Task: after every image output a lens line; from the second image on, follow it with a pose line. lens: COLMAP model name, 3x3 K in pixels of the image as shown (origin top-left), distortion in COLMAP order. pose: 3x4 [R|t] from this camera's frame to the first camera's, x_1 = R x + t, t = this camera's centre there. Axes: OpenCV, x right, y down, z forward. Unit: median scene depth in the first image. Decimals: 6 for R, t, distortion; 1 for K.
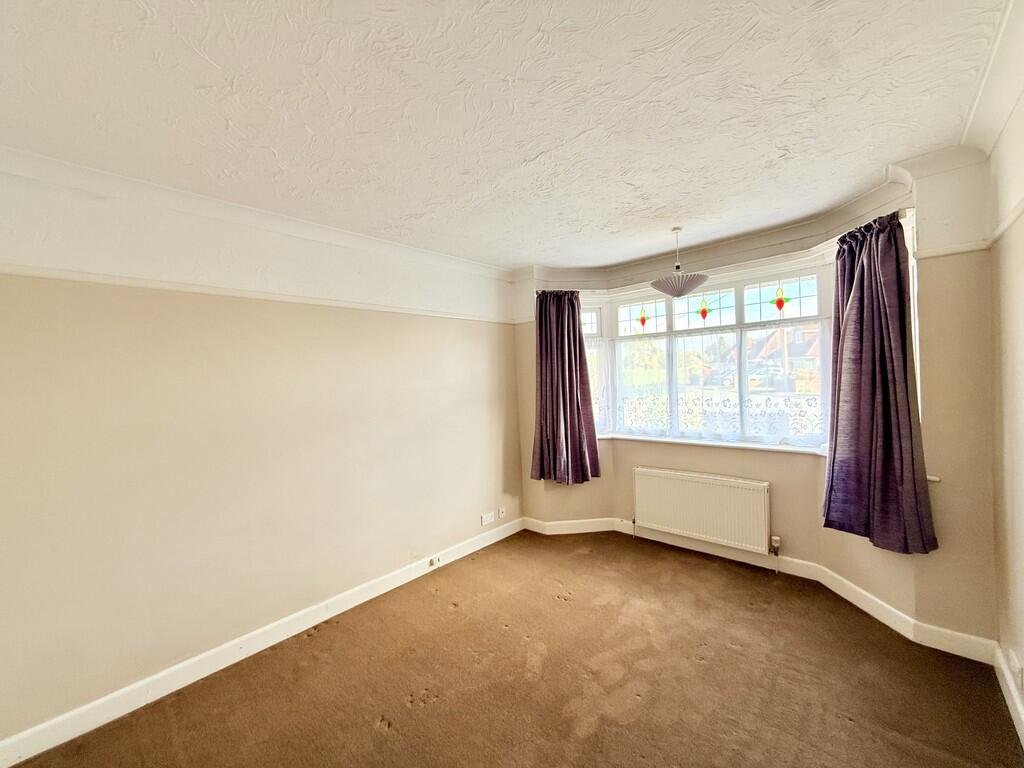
lens RADIAL K [[407.2, 0, 509.0], [0, 407.2, 383.2], [0, 0, 1]] dist [-0.002328, 0.000064]
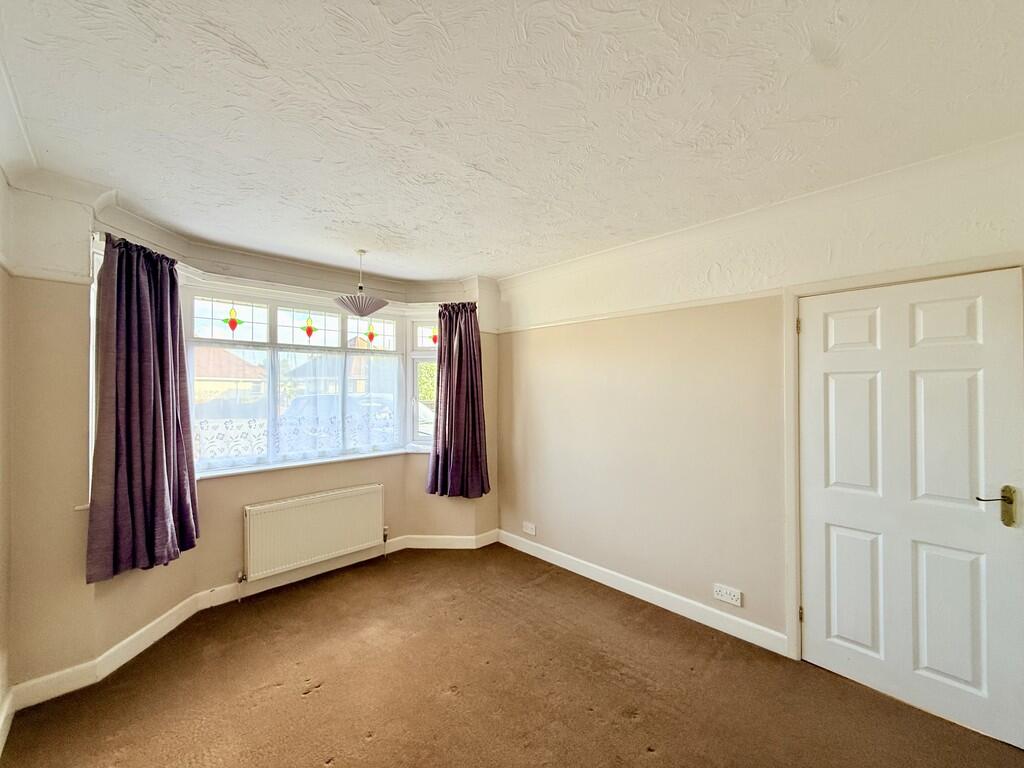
lens RADIAL K [[407.2, 0, 509.0], [0, 407.2, 383.2], [0, 0, 1]] dist [-0.002328, 0.000064]
pose [[0.061277, 0.050509, 0.996842, -0.554901], [0.011705, 0.998614, -0.051319, 0.013881], [-0.998052, 0.014813, 0.060601, 0.536576]]
